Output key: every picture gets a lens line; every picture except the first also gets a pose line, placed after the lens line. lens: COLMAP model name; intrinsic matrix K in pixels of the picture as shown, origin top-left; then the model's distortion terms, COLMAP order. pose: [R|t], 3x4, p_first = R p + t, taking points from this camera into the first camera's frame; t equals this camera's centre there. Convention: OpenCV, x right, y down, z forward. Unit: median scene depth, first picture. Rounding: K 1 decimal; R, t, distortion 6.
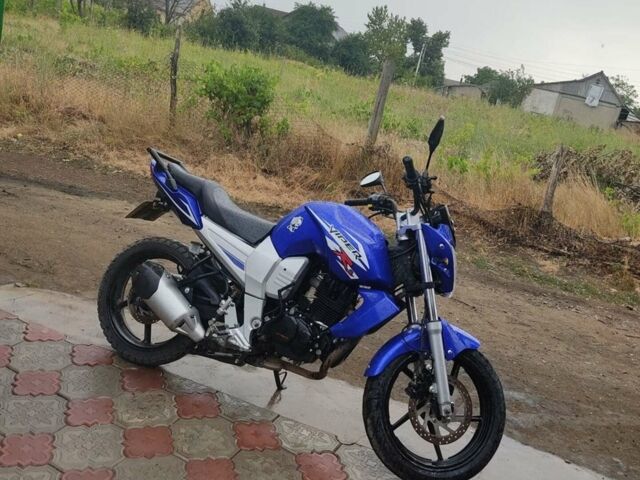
lens RADIAL K [[649.0, 0, 320.0], [0, 649.0, 240.0], [0, 0, 1]] dist [0.088500, -0.010194]
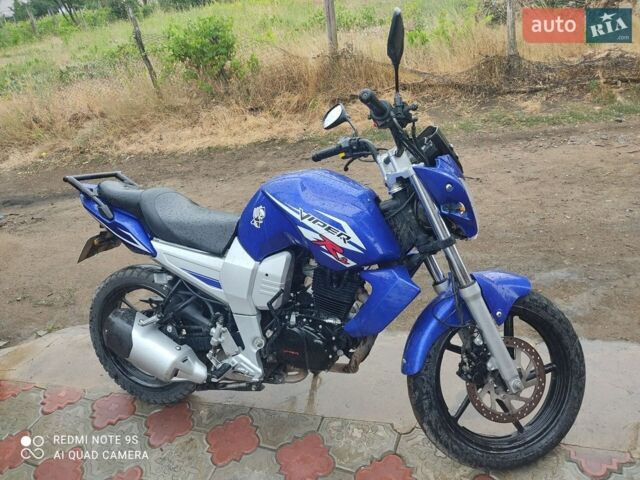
lens RADIAL K [[483.2, 0, 320.0], [0, 483.2, 240.0], [0, 0, 1]] dist [0.079372, -0.109268]
pose [[0.939937, -0.328523, -0.092687, 0.075691], [0.340885, 0.917533, 0.204771, -0.091898], [0.017771, -0.224068, 0.974412, 0.418157]]
